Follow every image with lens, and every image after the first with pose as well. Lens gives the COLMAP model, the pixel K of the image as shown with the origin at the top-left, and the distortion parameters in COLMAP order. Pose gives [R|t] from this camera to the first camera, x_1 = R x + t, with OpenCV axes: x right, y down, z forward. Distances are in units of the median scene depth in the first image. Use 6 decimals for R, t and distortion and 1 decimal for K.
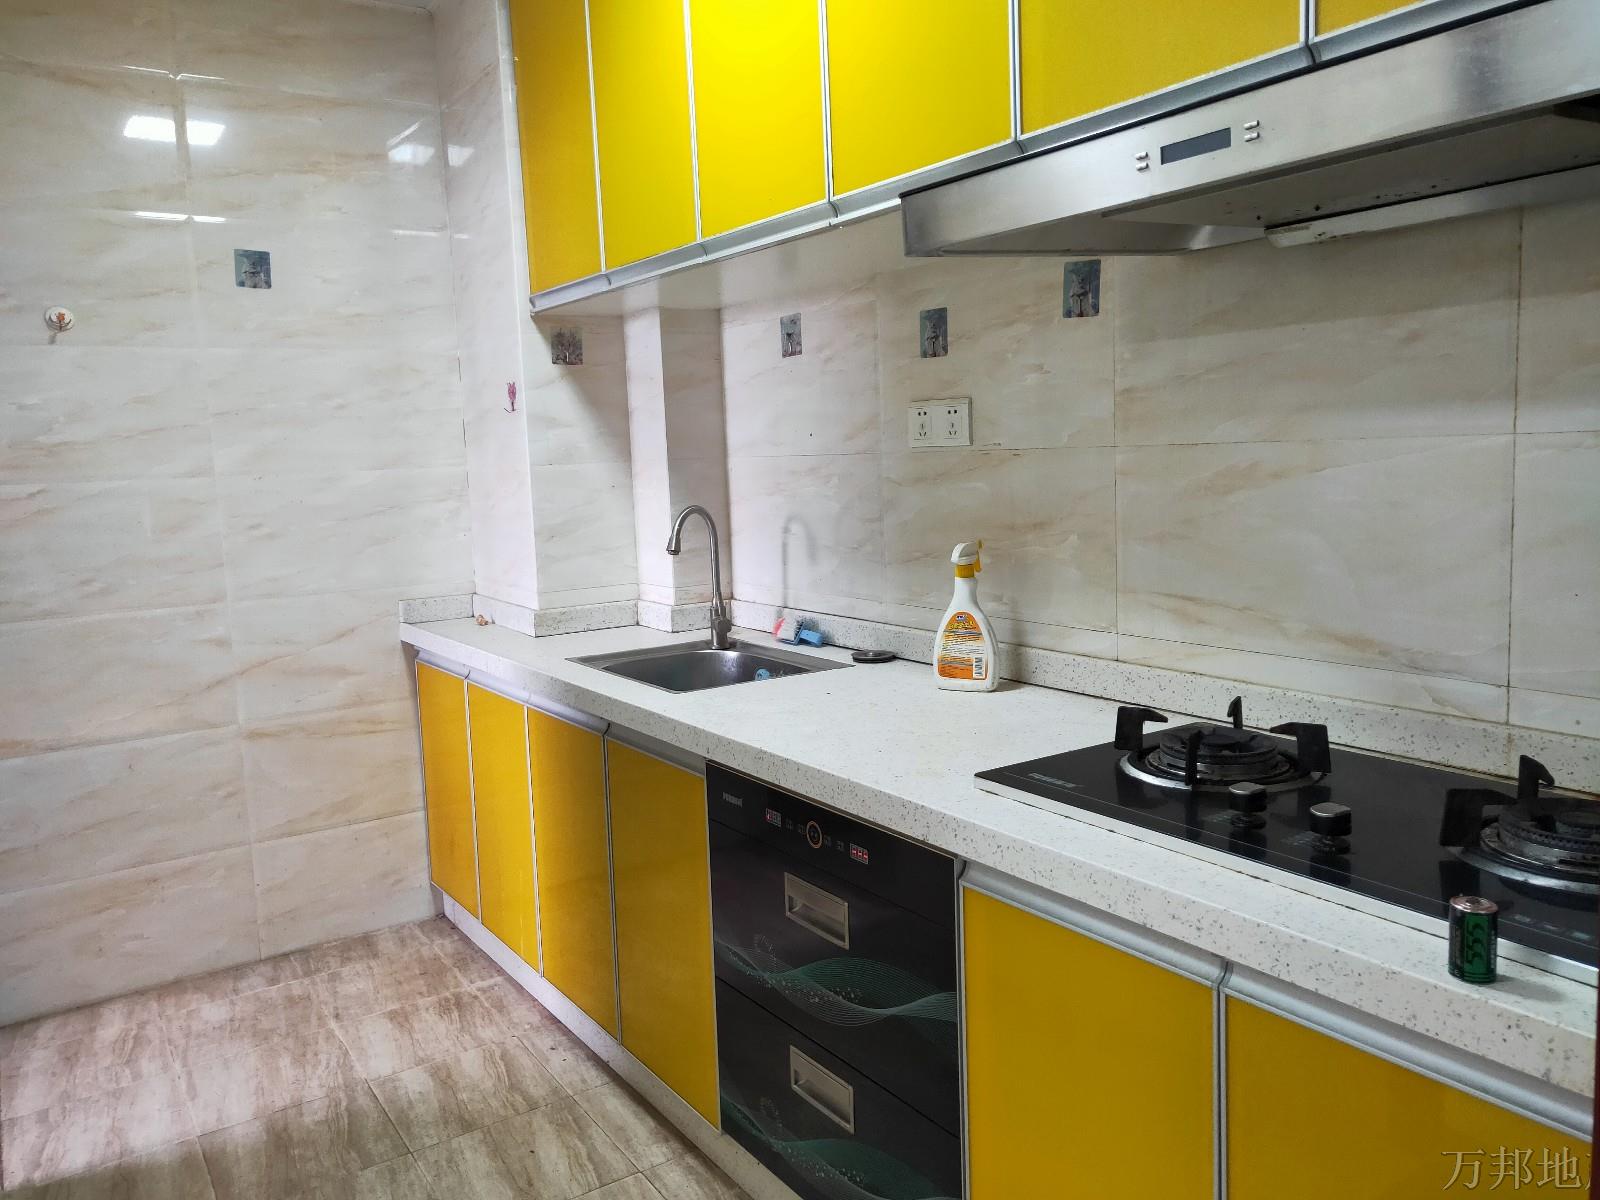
lens RADIAL K [[1252.6, 0, 800.0], [0, 1252.6, 600.0], [0, 0, 1]] dist [0.000155, -0.002199]
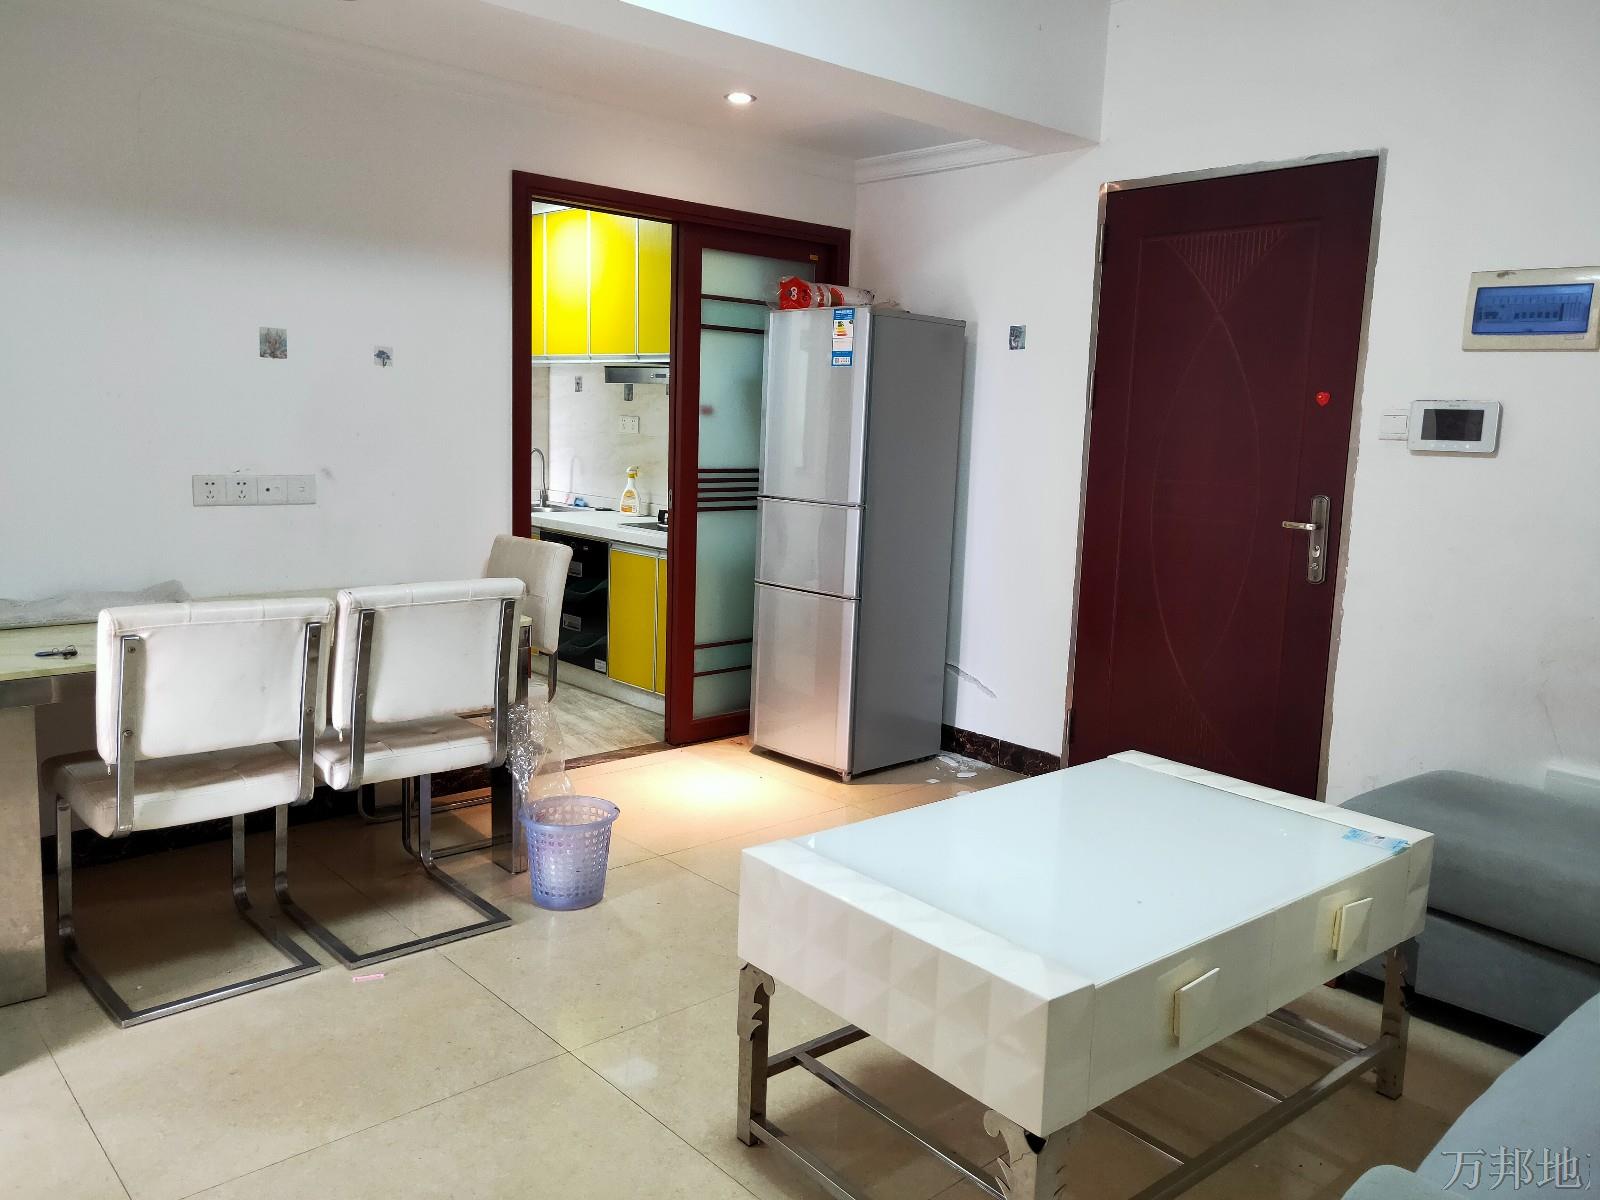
lens RADIAL K [[1252.6, 0, 800.0], [0, 1252.6, 600.0], [0, 0, 1]] dist [0.000155, -0.002199]
pose [[0.986007, 0.052677, 0.158164, 0.063970], [-0.056120, 0.998273, 0.017380, 0.174317], [-0.156976, -0.026012, 0.987260, -1.775527]]
